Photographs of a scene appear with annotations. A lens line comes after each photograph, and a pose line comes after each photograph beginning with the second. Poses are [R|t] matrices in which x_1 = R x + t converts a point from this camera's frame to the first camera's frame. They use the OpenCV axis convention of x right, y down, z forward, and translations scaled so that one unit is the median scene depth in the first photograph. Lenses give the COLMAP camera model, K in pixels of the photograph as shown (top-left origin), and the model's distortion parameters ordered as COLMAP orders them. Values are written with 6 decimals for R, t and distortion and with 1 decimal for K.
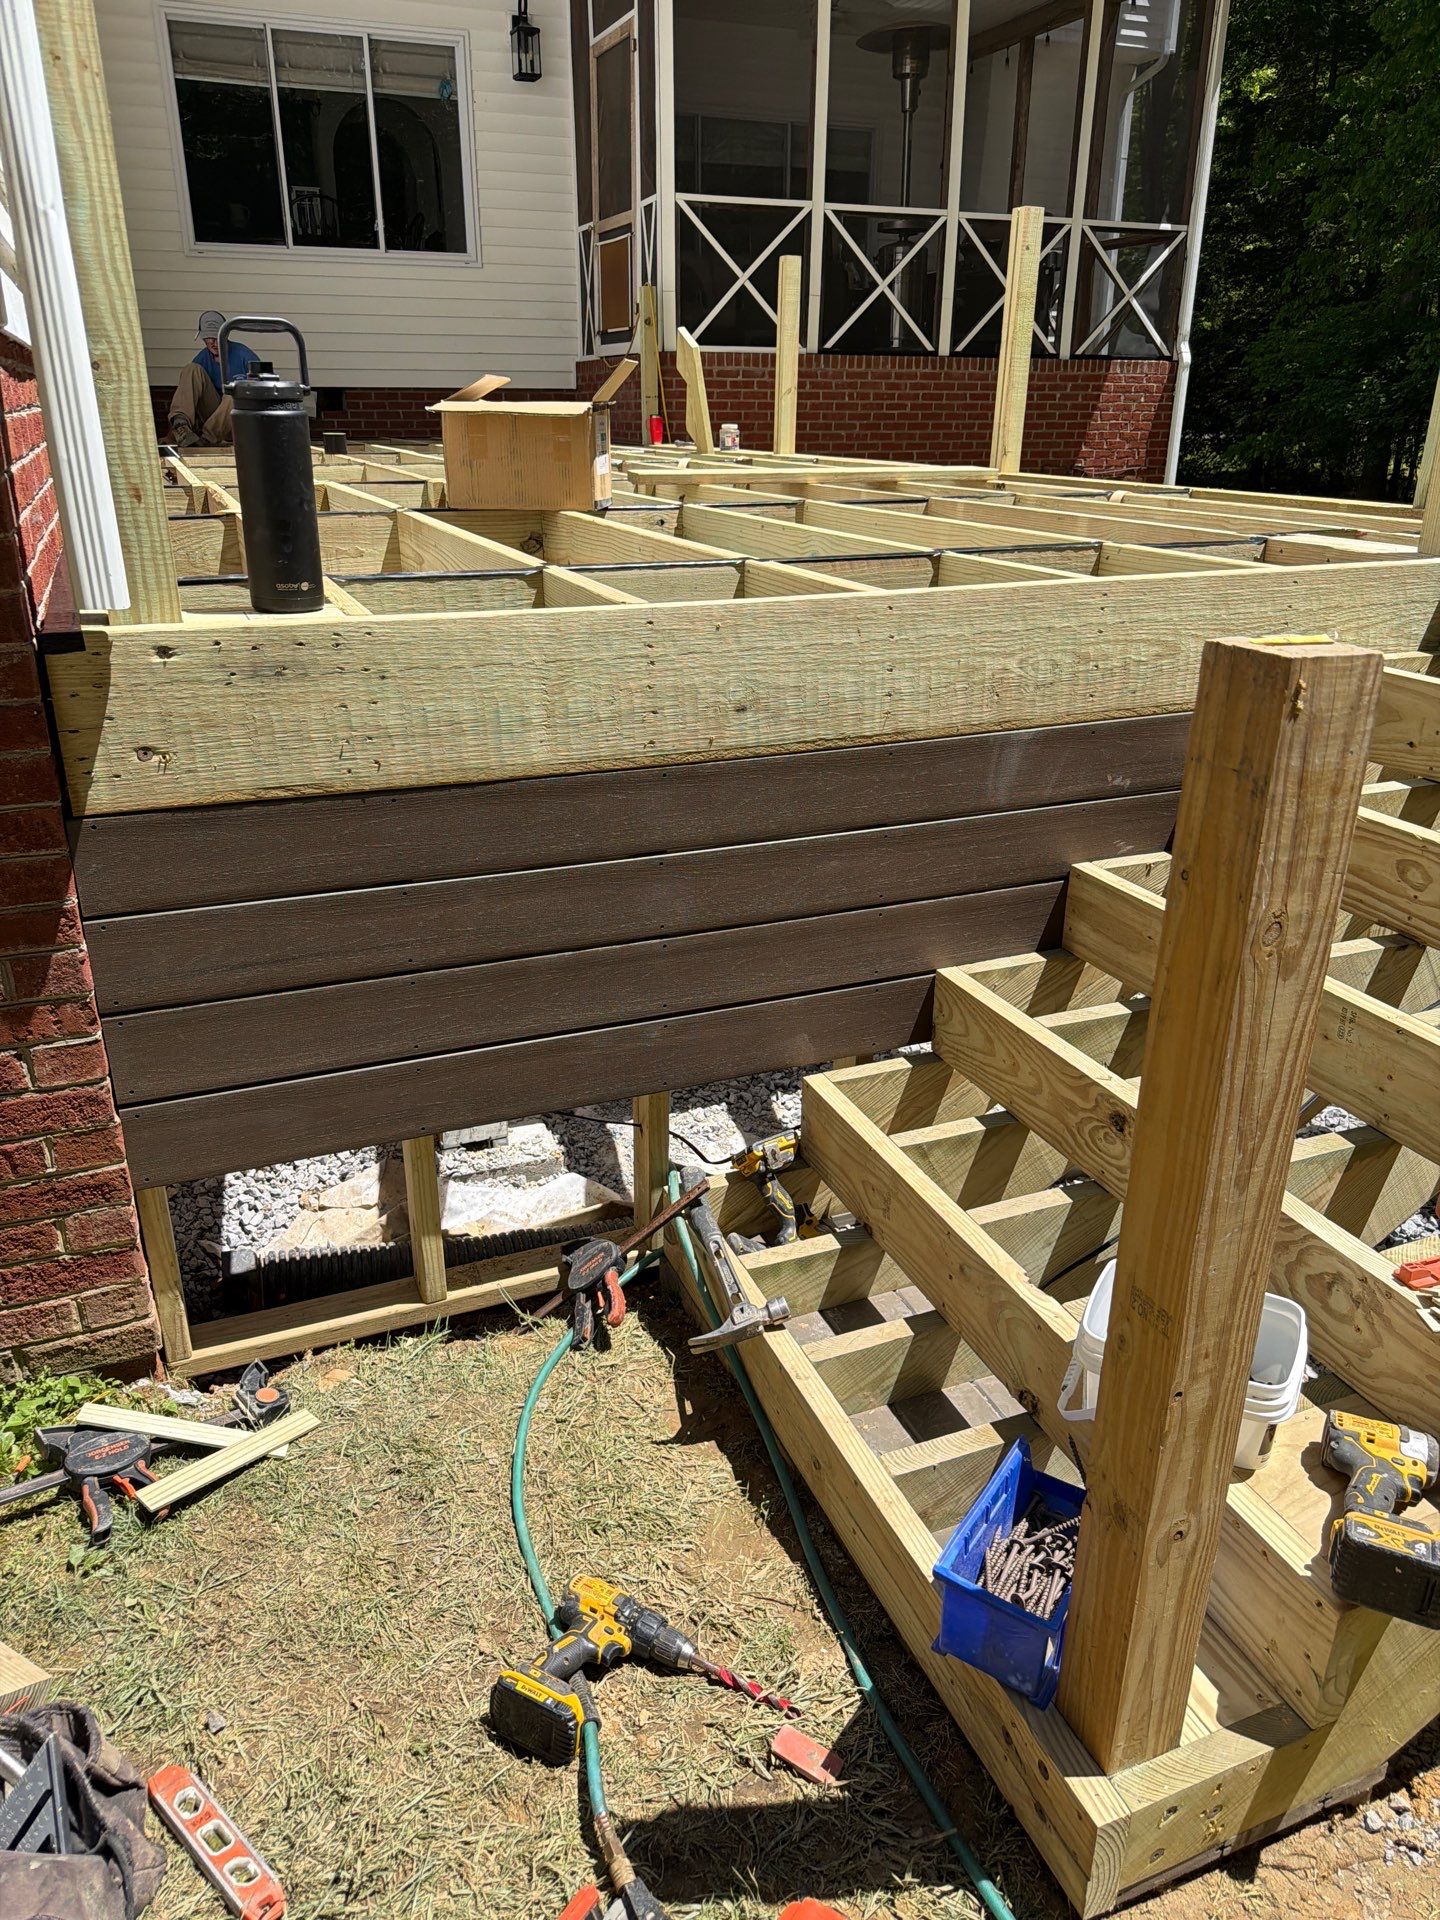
lens RADIAL K [[1350.5, 0, 741.1], [0, 1350.5, 948.6], [0, 0, 1]] dist [0.025378, -0.023540]
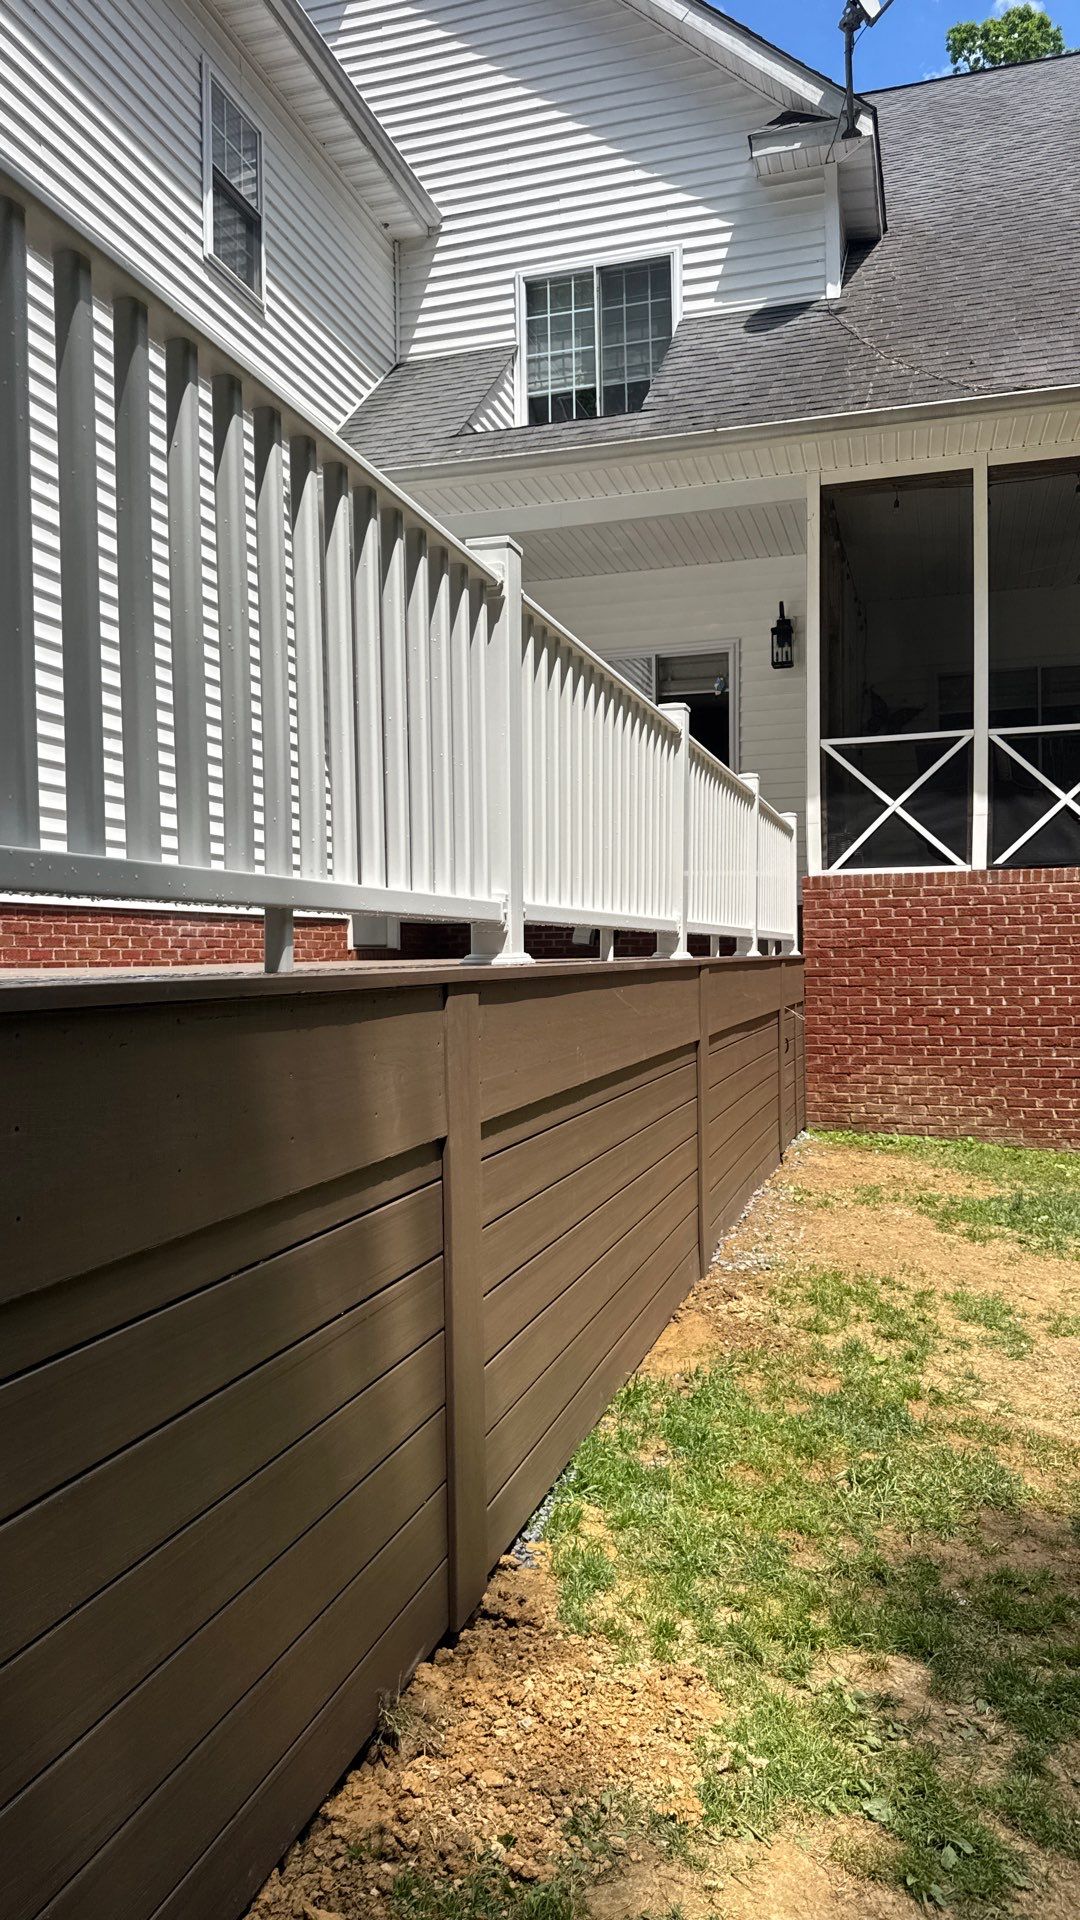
lens RADIAL K [[1344.6, 0, 540.2], [0, 1344.6, 968.4], [0, 0, 1]] dist [0.033922, -0.042790]
pose [[0.774782, -0.006404, -0.632195, 0.407360], [-0.222961, 0.932936, -0.282699, -0.038485], [0.591608, 0.359985, 0.721395, 0.159140]]
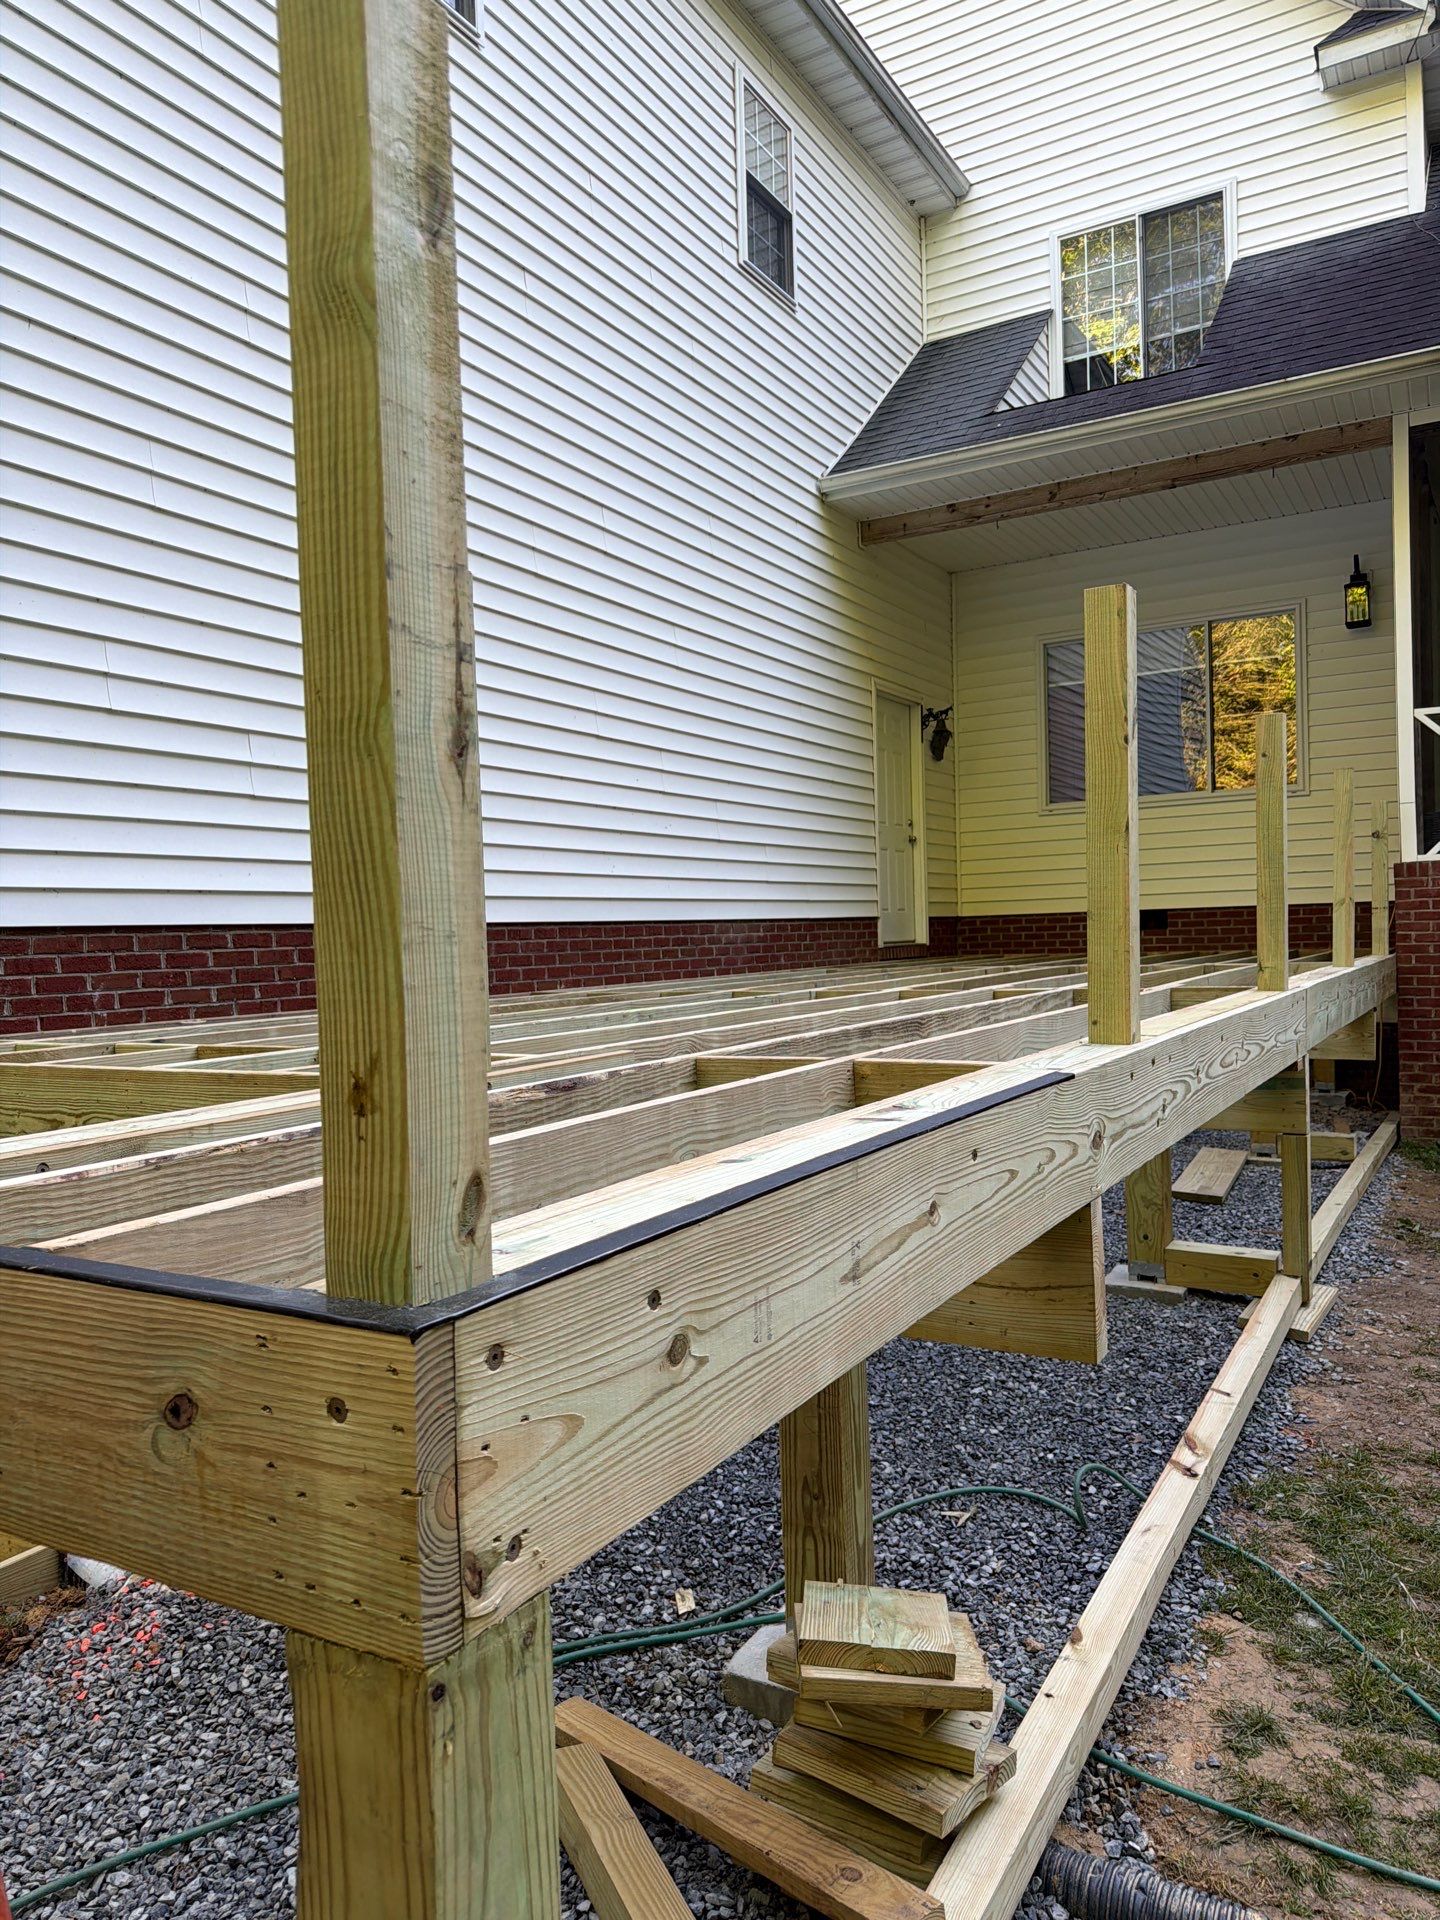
lens RADIAL K [[1350.5, 0, 735.3], [0, 1350.5, 950.3], [0, 0, 1]] dist [0.025378, -0.023540]
pose [[0.609801, -0.011381, -0.792473, 0.377265], [-0.266015, 0.938953, -0.218181, -0.058061], [0.746578, 0.343857, 0.569547, 0.146777]]
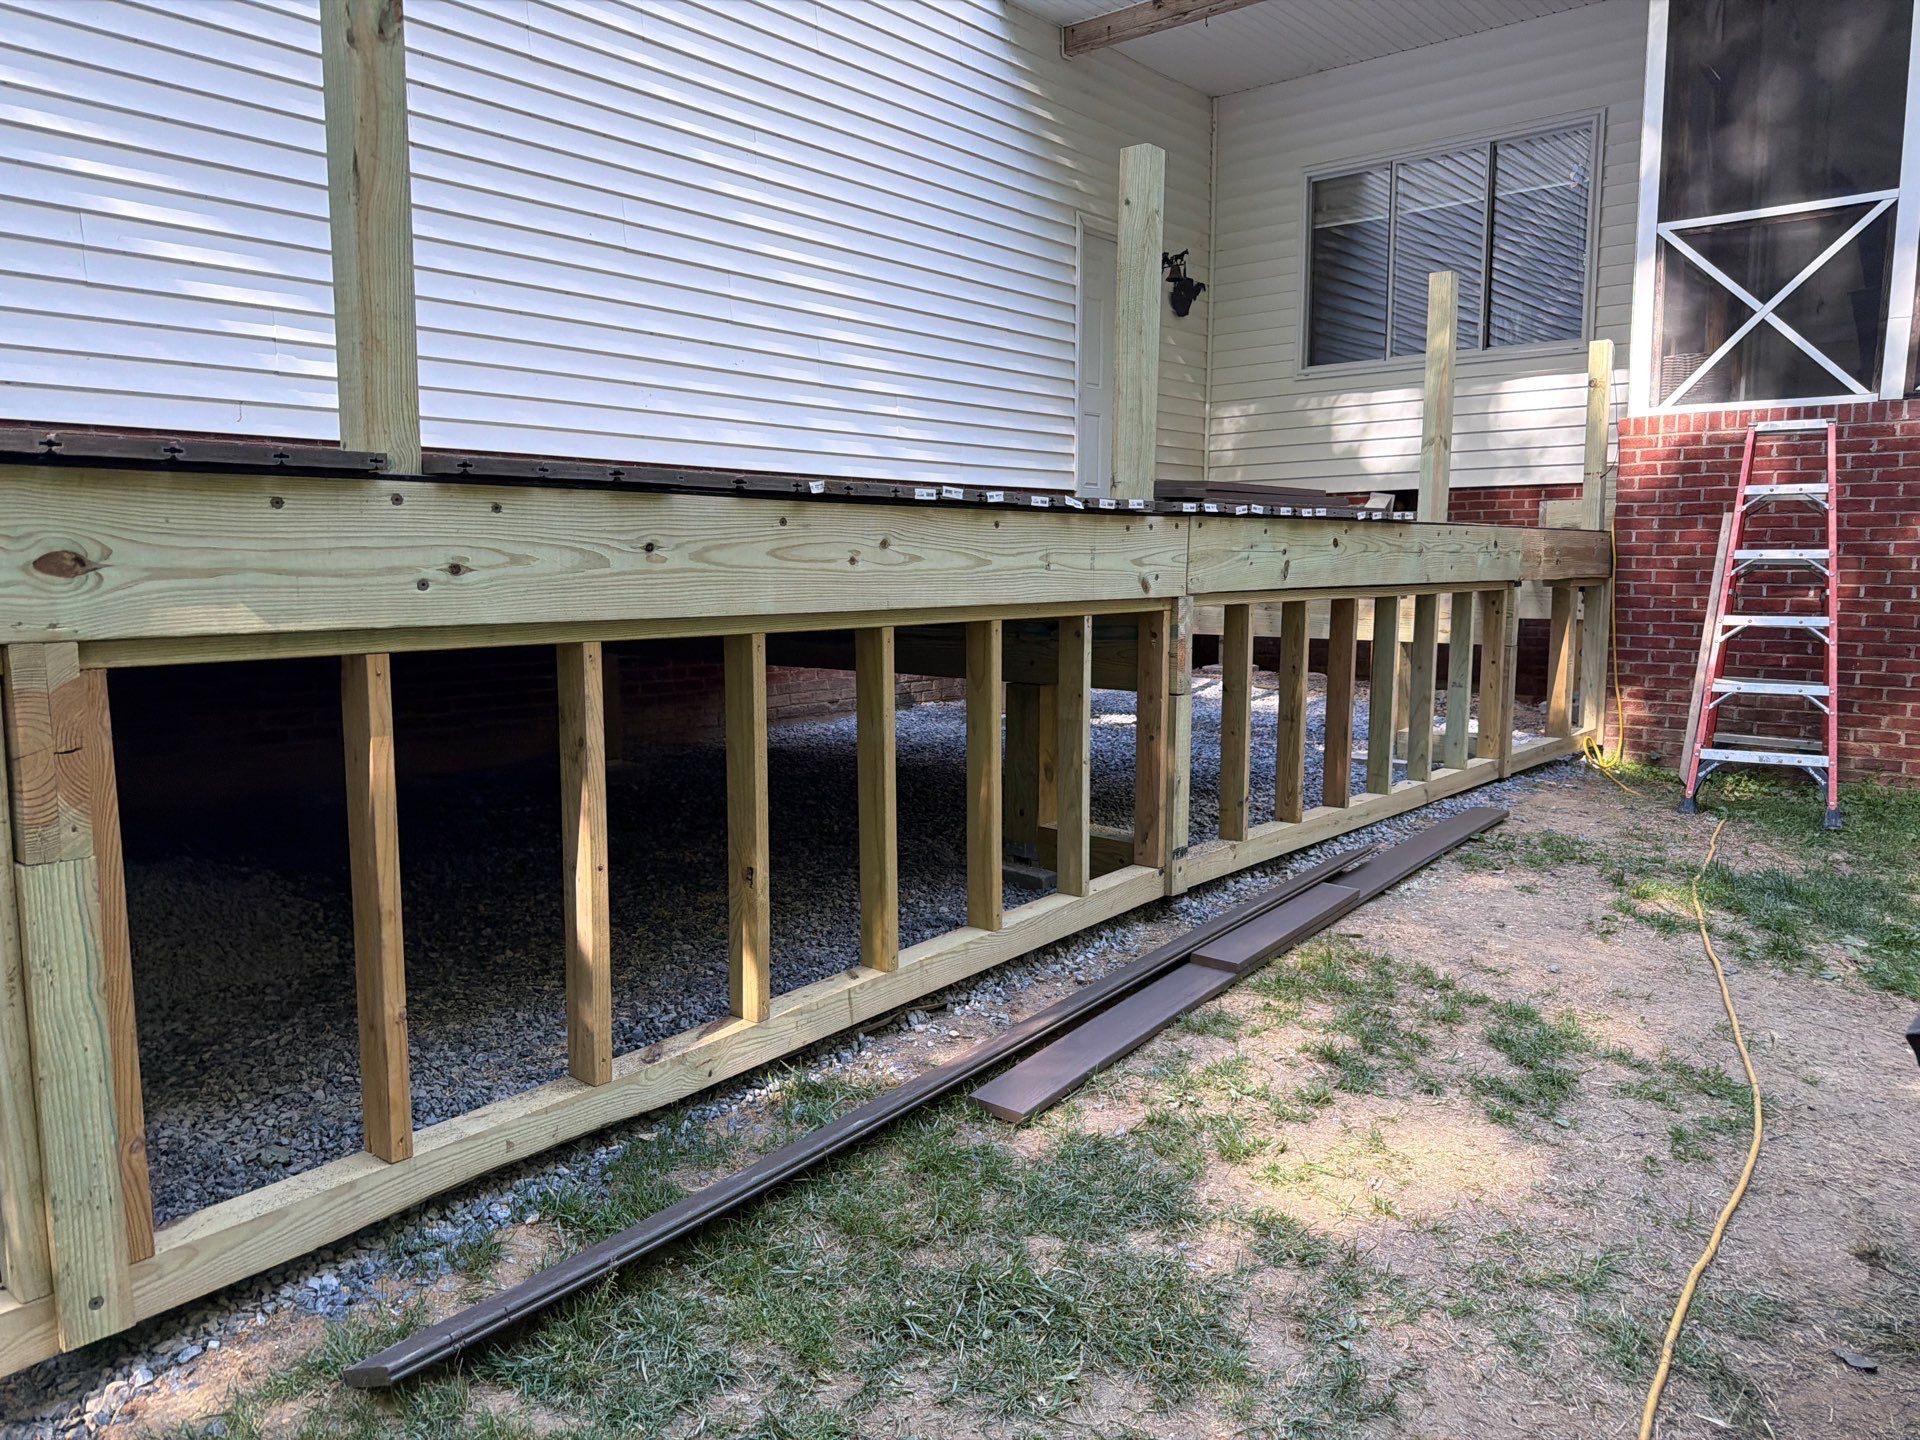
lens RADIAL K [[1350.5, 0, 970.0], [0, 1350.5, 707.6], [0, 0, 1]] dist [0.025378, -0.023540]
pose [[0.457335, 0.095861, -0.884113, 0.437845], [-0.330275, 0.941376, -0.068775, -0.106784], [0.825690, 0.323453, 0.462185, 0.375140]]
